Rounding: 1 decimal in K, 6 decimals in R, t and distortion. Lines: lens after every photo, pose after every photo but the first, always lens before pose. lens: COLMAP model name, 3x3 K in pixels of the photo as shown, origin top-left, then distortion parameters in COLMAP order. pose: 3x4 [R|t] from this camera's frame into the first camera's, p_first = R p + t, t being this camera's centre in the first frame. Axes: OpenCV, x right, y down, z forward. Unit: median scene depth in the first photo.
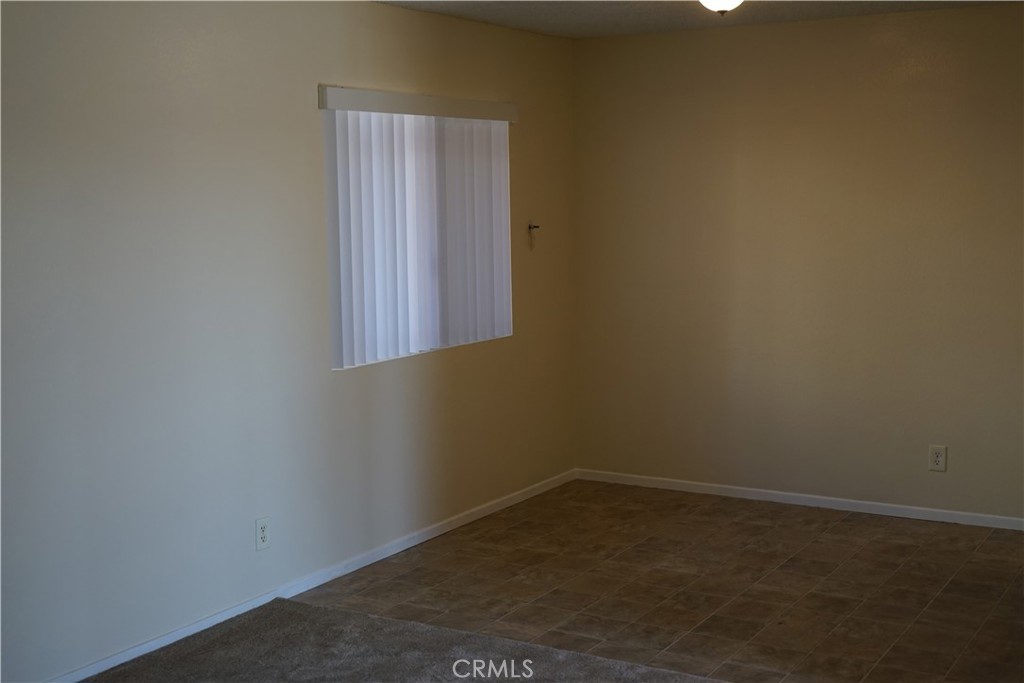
lens RADIAL K [[1301.7, 0, 512.0], [0, 1301.7, 341.5], [0, 0, 1]] dist [-0.065177, 0.069743]
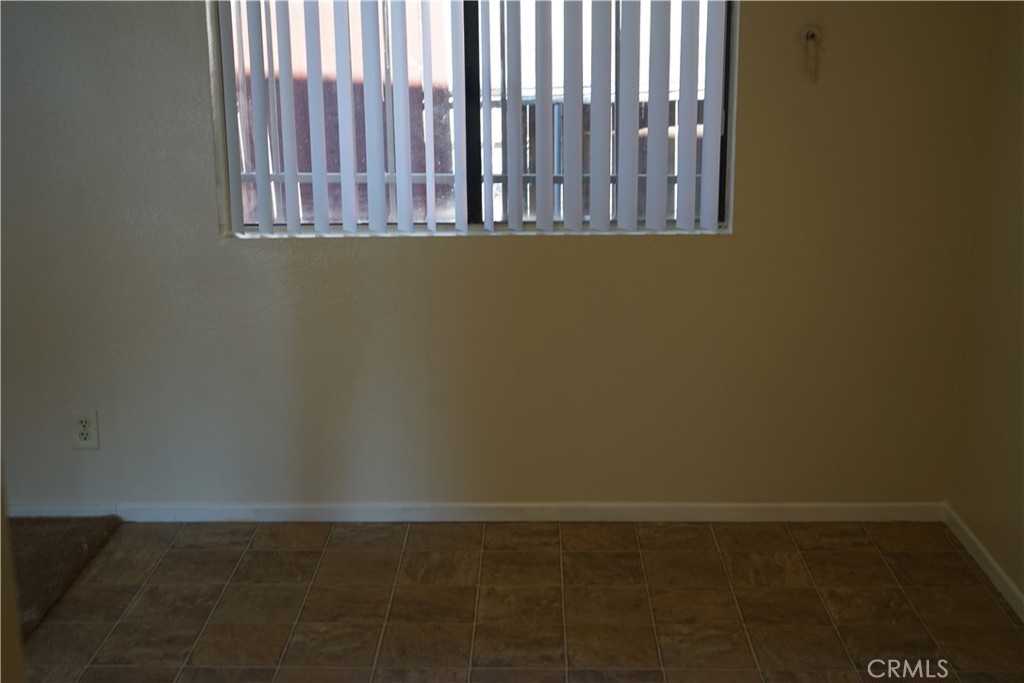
lens RADIAL K [[1301.7, 0, 512.0], [0, 1301.7, 341.5], [0, 0, 1]] dist [-0.065177, 0.069743]
pose [[0.496570, 0.236313, -0.835209, 0.524007], [-0.097668, 0.971328, 0.216757, -0.086870], [0.862484, -0.026062, 0.505412, 0.778584]]
